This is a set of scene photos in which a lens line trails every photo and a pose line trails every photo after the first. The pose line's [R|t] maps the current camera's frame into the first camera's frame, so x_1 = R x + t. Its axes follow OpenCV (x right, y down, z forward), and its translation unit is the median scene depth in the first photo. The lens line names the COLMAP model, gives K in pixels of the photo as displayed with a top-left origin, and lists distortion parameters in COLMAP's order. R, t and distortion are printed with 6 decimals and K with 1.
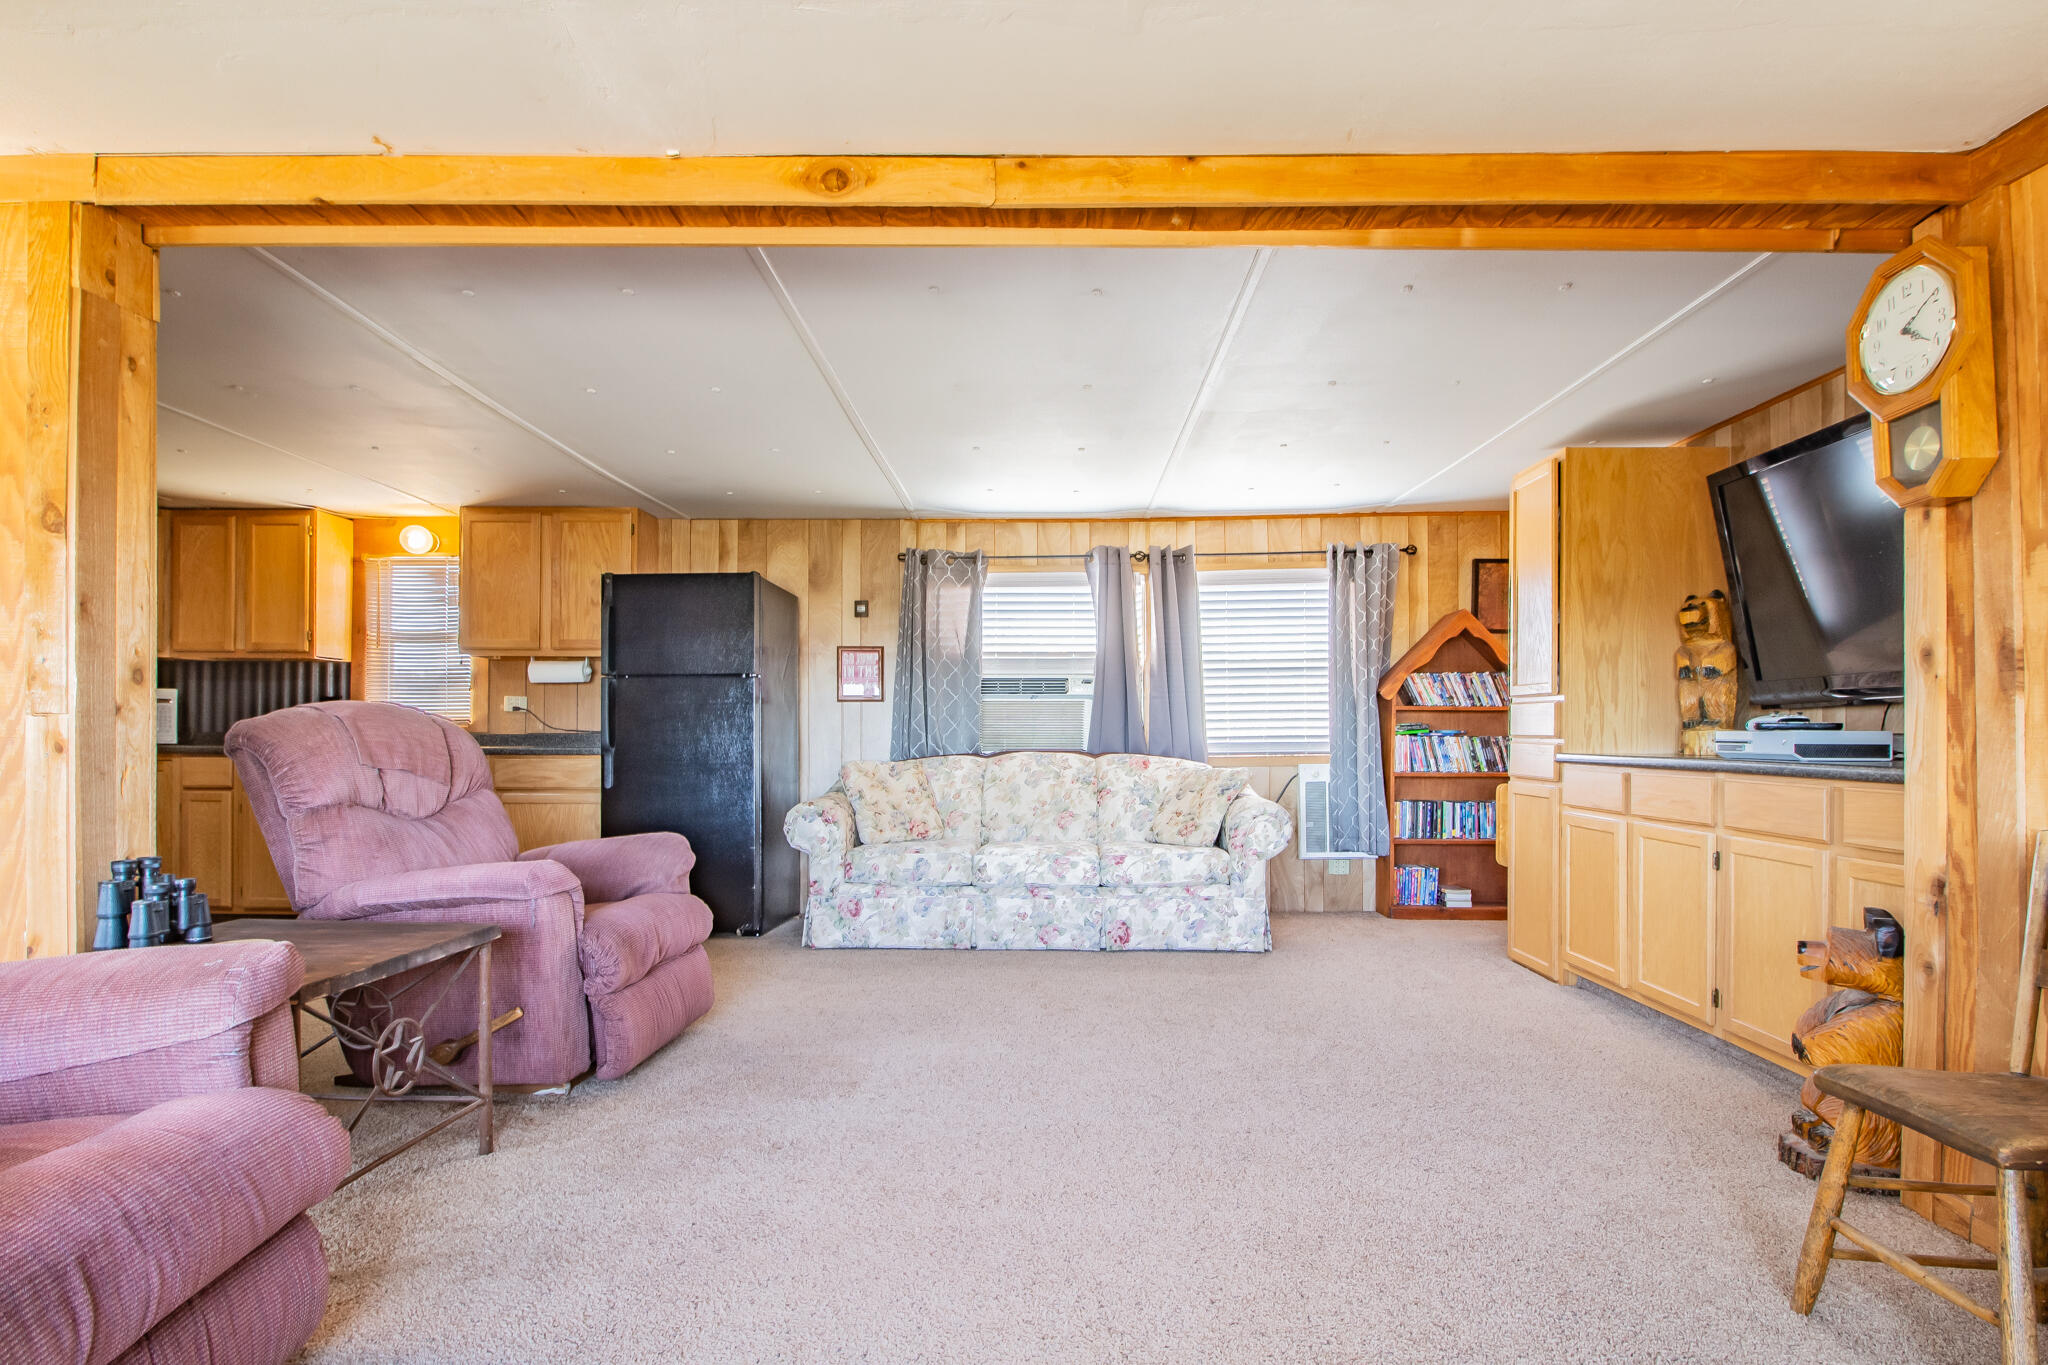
lens RADIAL K [[1073.1, 0, 1024.0], [0, 1073.1, 682.5], [0, 0, 1]] dist [0.000052, 0.000008]
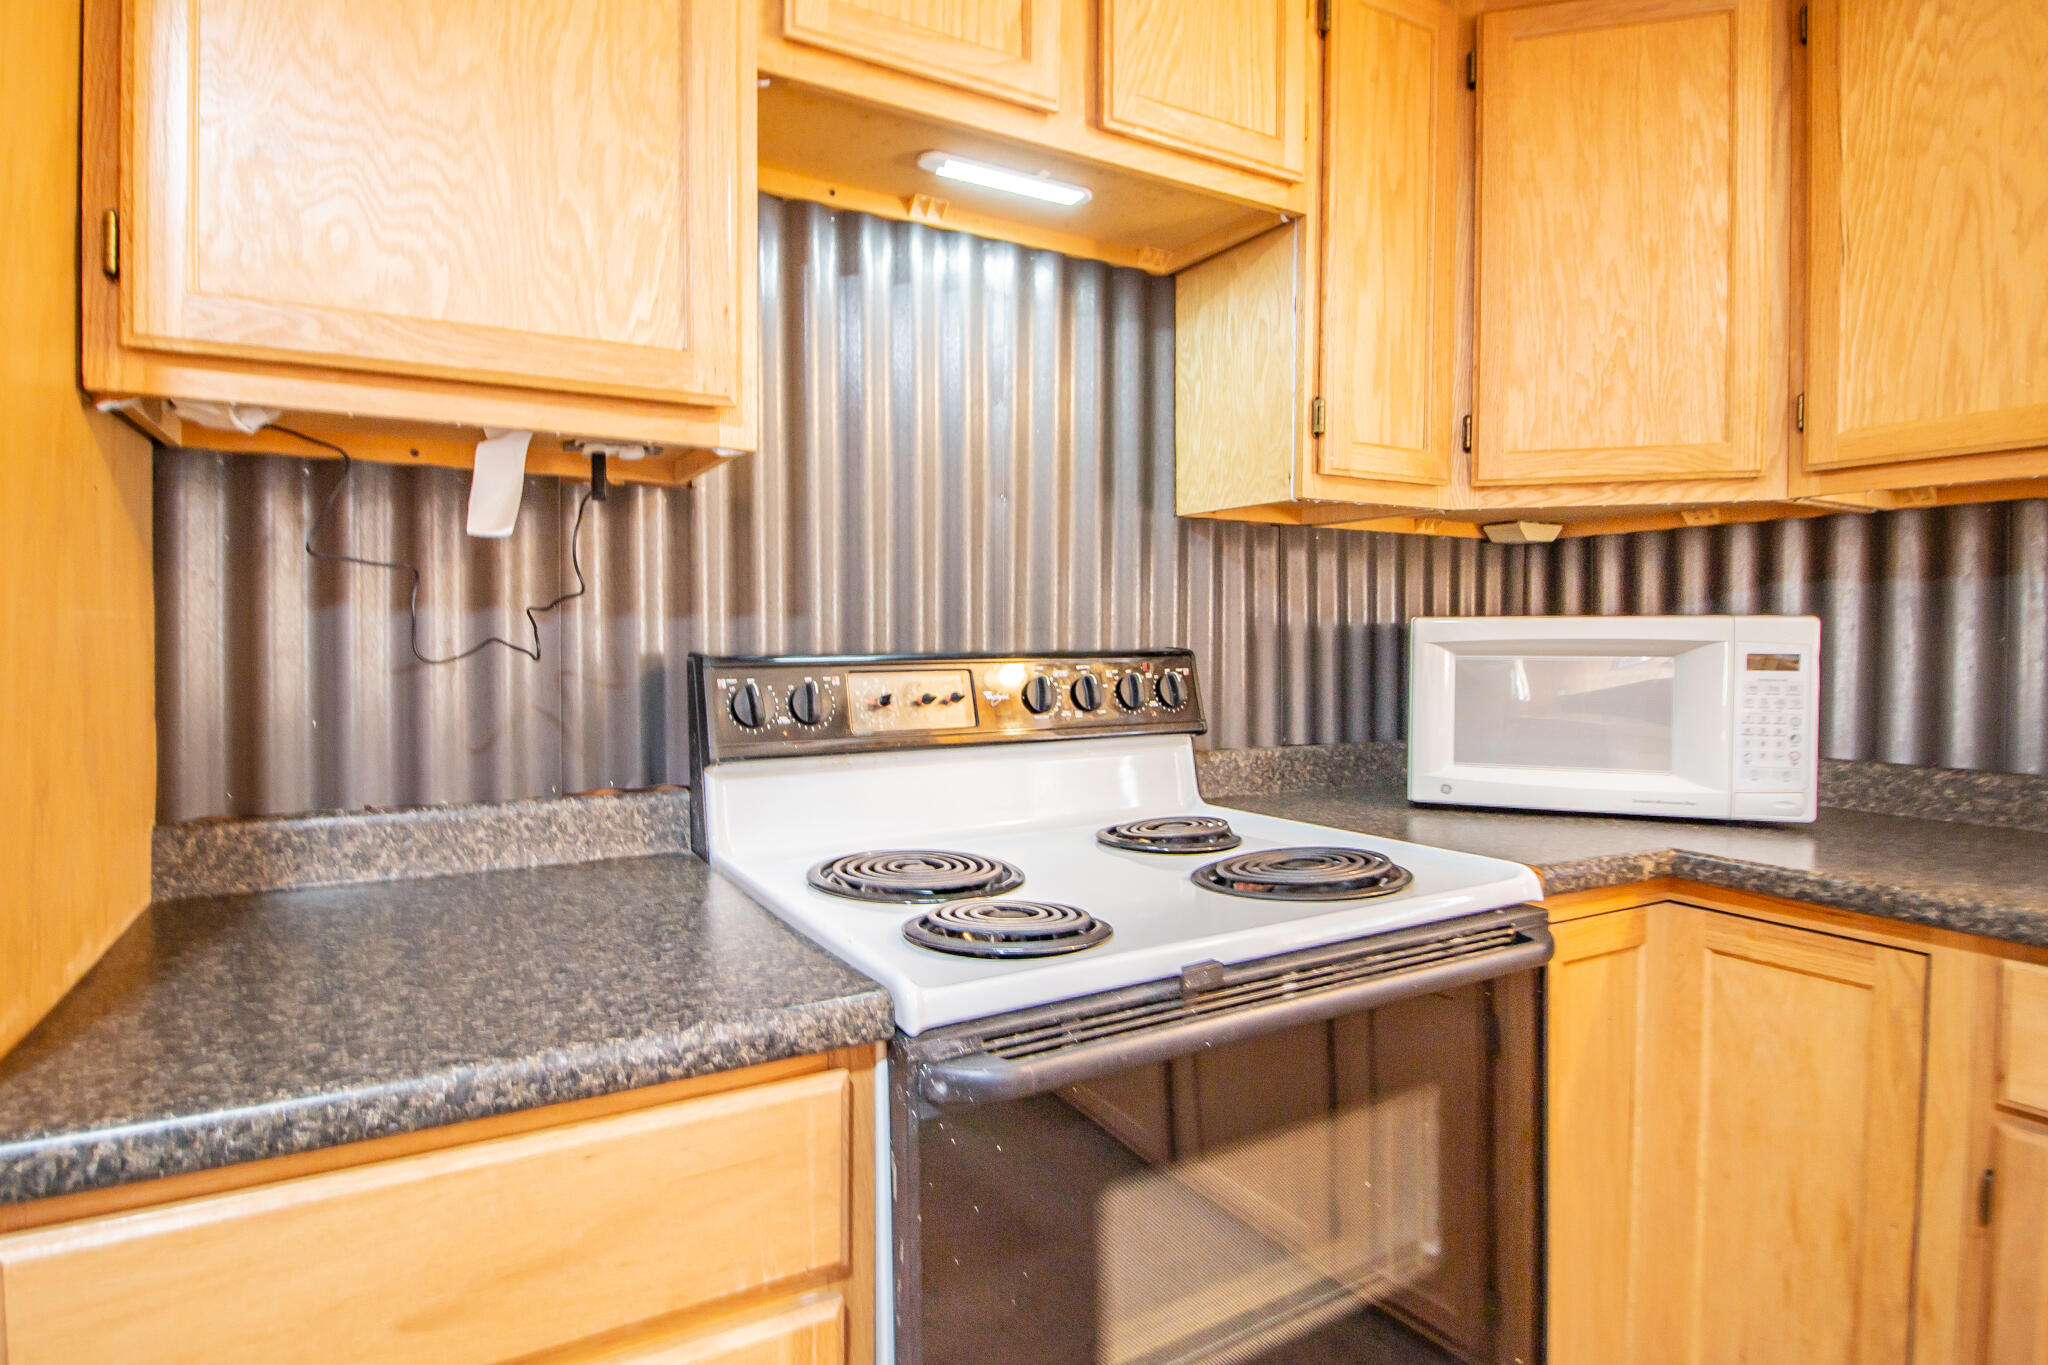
lens RADIAL K [[1073.1, 0, 1024.0], [0, 1073.1, 682.5], [0, 0, 1]] dist [0.000052, 0.000008]
pose [[0.518563, 0.033115, -0.854398, -0.668181], [0.002450, 0.999188, 0.040214, 0.010714], [0.855036, -0.022947, 0.518061, 0.702687]]
